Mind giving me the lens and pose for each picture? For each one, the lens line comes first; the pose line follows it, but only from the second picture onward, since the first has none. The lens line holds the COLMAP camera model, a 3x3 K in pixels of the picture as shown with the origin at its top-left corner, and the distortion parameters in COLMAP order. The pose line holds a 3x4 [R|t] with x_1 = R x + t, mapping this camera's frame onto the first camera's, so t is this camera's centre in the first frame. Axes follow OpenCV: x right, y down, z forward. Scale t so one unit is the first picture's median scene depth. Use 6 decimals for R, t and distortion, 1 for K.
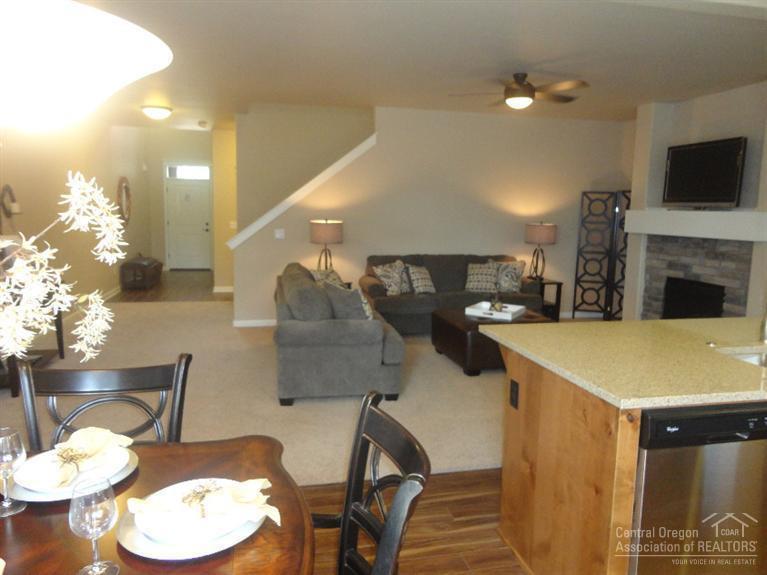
lens RADIAL K [[558.3, 0, 384.4], [0, 558.3, 287.2], [0, 0, 1]] dist [-0.008258, 0.005301]
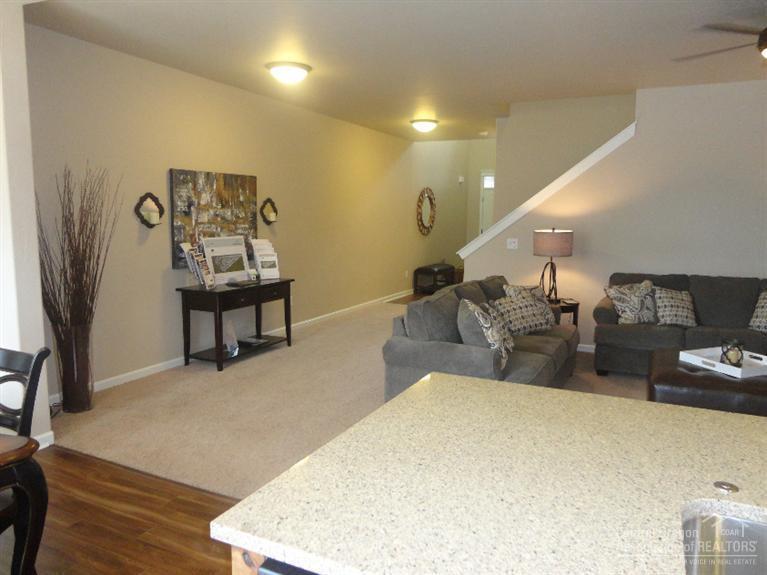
lens RADIAL K [[558.3, 0, 384.5], [0, 558.3, 288.5], [0, 0, 1]] dist [-0.008258, 0.005301]
pose [[0.777676, 0.070864, -0.624659, 0.233693], [-0.079878, 0.996711, 0.013626, -0.018372], [0.623570, 0.039300, 0.780779, 0.160218]]
